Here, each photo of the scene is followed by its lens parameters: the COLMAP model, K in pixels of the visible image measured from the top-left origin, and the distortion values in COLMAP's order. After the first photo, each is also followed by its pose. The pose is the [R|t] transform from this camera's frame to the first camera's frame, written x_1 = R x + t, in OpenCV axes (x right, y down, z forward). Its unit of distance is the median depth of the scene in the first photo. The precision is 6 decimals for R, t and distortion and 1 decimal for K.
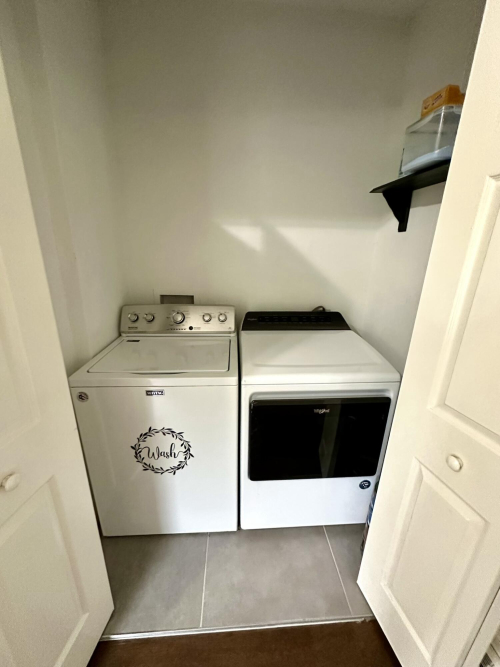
lens RADIAL K [[265.0, 0, 250.0], [0, 265.0, 333.5], [0, 0, 1]] dist [-0.000448, 0.000220]
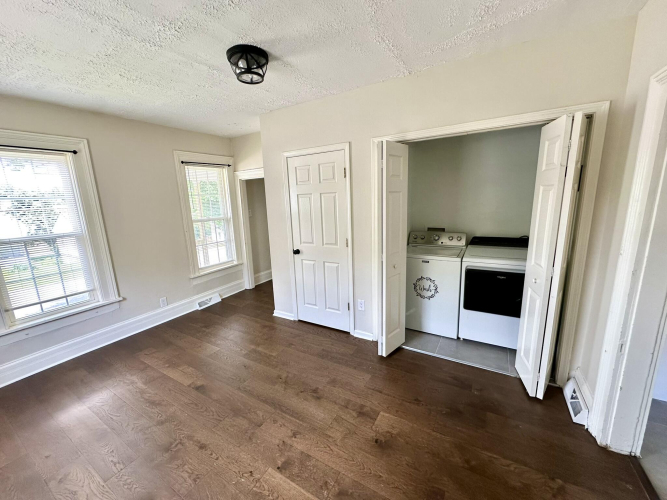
lens RADIAL K [[265.0, 0, 333.5], [0, 265.0, 250.0], [0, 0, 1]] dist [-0.000448, 0.000220]
pose [[0.820685, 0.059257, -0.568299, 0.299706], [-0.119625, 0.990385, -0.069483, 0.320247], [0.558717, 0.125007, 0.819883, -1.333463]]
